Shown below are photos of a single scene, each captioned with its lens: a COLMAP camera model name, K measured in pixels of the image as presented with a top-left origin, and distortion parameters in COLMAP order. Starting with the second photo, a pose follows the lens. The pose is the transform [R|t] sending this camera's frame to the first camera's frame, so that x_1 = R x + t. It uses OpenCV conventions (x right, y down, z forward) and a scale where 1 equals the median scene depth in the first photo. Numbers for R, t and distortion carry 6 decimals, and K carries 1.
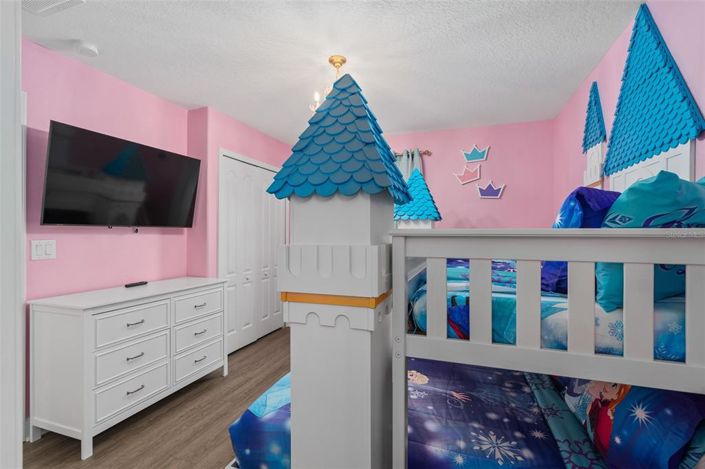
lens RADIAL K [[323.1, 0, 352.9], [0, 323.1, 228.4], [0, 0, 1]] dist [-0.005109, -0.000234]
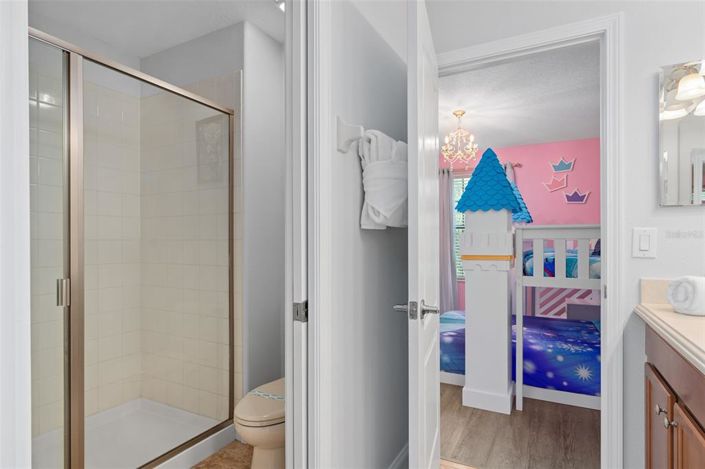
lens RADIAL K [[382.5, 0, 350.2], [0, 382.5, 237.2], [0, 0, 1]] dist [-0.015322, 0.000216]
pose [[0.987794, -0.004097, -0.155712, -0.520578], [0.004993, 0.999973, 0.005364, 0.054256], [0.155686, -0.006076, 0.987788, -1.513161]]
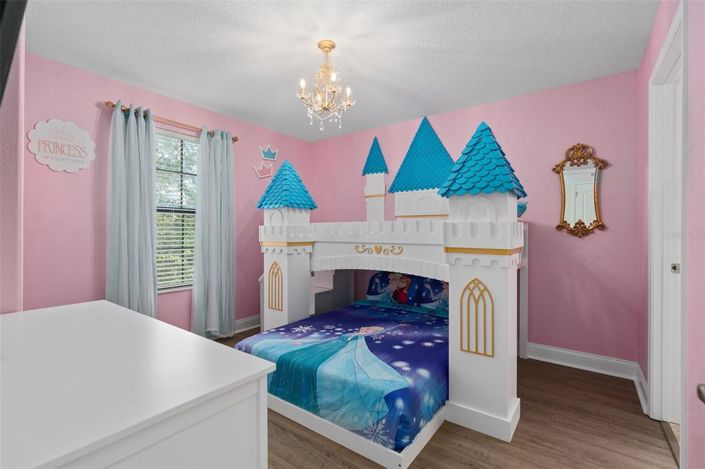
lens RADIAL K [[323.1, 0, 352.9], [0, 323.1, 228.4], [0, 0, 1]] dist [-0.005109, -0.000234]
pose [[0.302459, -0.003640, 0.953155, -1.930430], [-0.014001, 0.999868, 0.008261, 0.061650], [-0.953060, -0.015843, 0.302368, 1.189840]]
